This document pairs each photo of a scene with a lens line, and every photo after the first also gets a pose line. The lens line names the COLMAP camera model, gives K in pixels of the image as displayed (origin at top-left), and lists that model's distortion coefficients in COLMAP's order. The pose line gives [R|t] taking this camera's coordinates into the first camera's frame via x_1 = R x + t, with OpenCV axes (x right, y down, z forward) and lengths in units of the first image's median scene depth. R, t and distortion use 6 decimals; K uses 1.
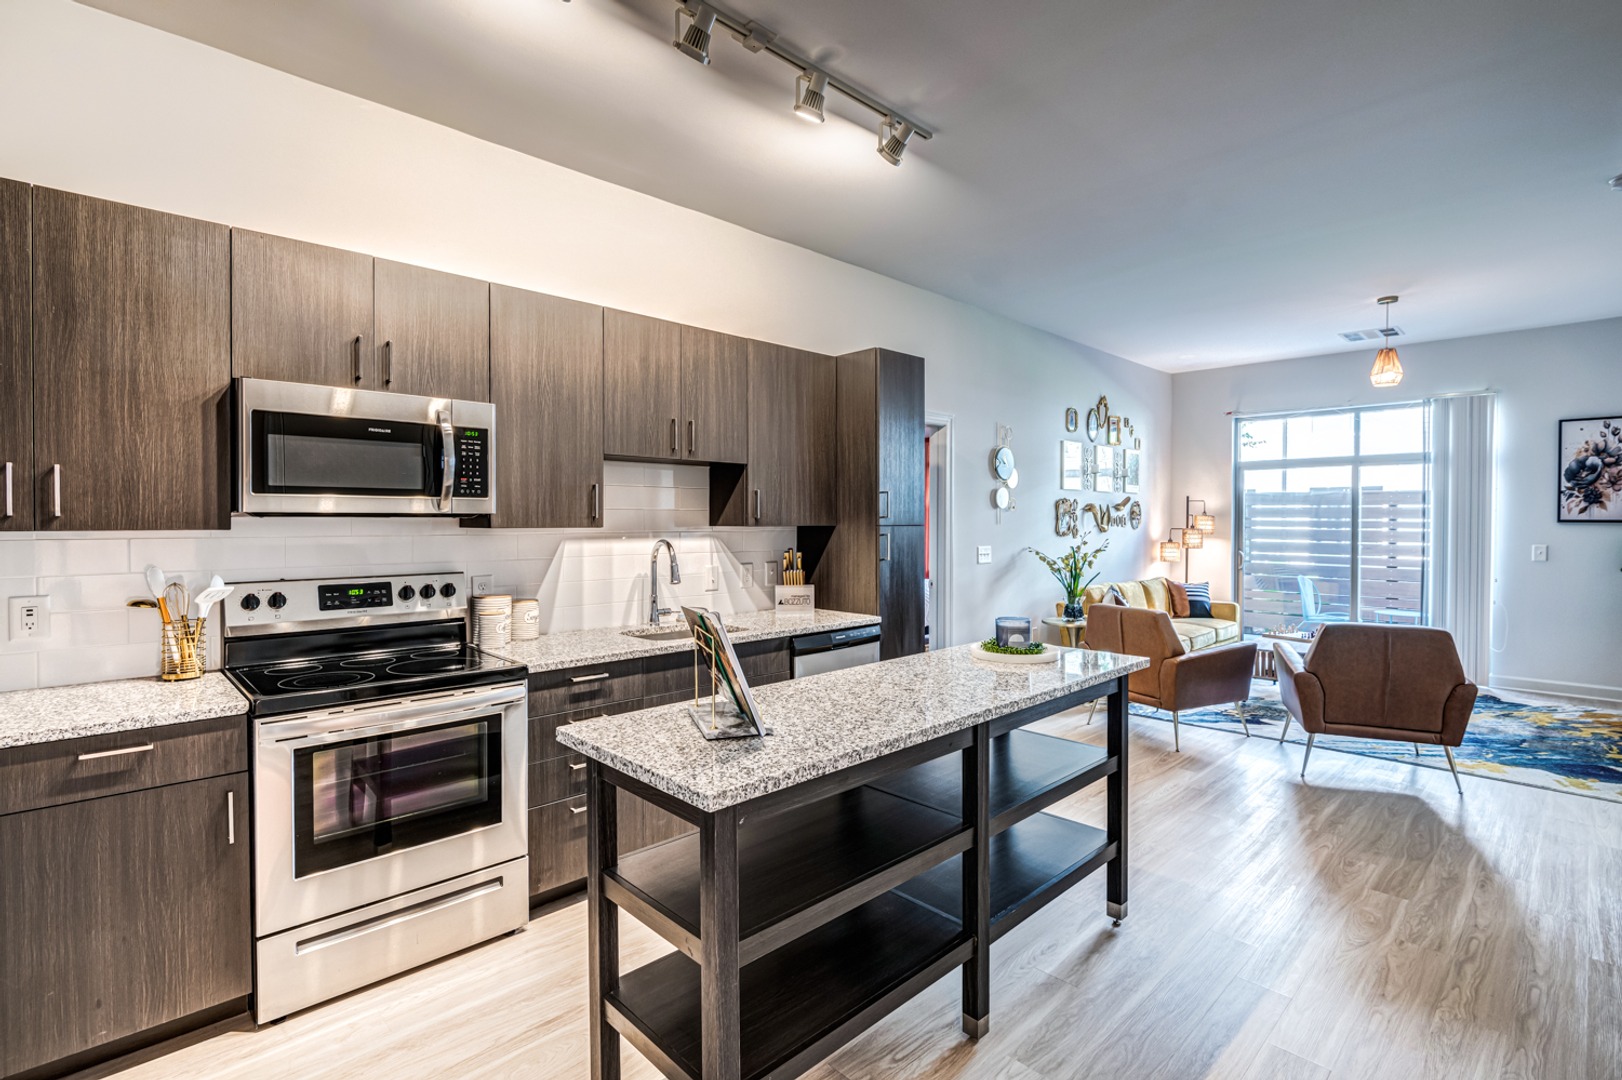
lens RADIAL K [[759.9, 0, 812.5], [0, 759.9, 541.7], [0, 0, 1]] dist [-0.000972, 0.000305]
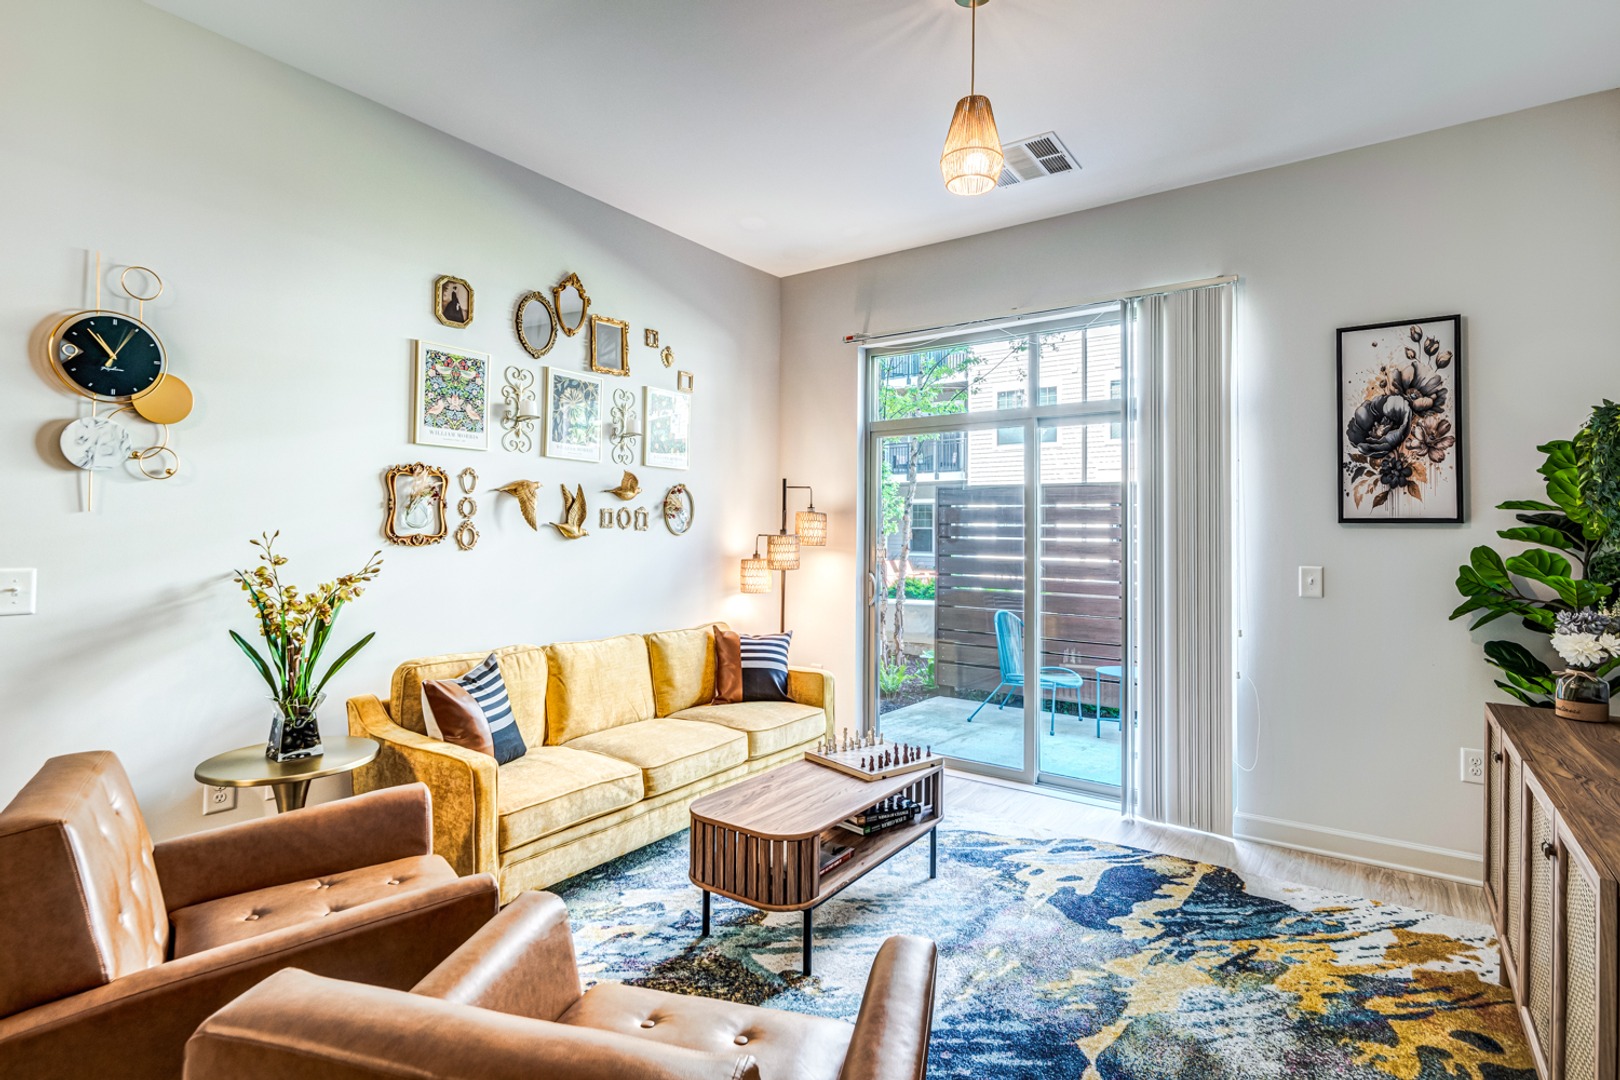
lens RADIAL K [[786.6, 0, 808.1], [0, 786.6, 530.3], [0, 0, 1]] dist [-0.002459, -0.000568]
pose [[0.982745, 0.008997, 0.184748, 0.528284], [-0.002486, 0.999369, -0.035443, -0.000317], [-0.184950, 0.034372, 0.982147, 0.542930]]
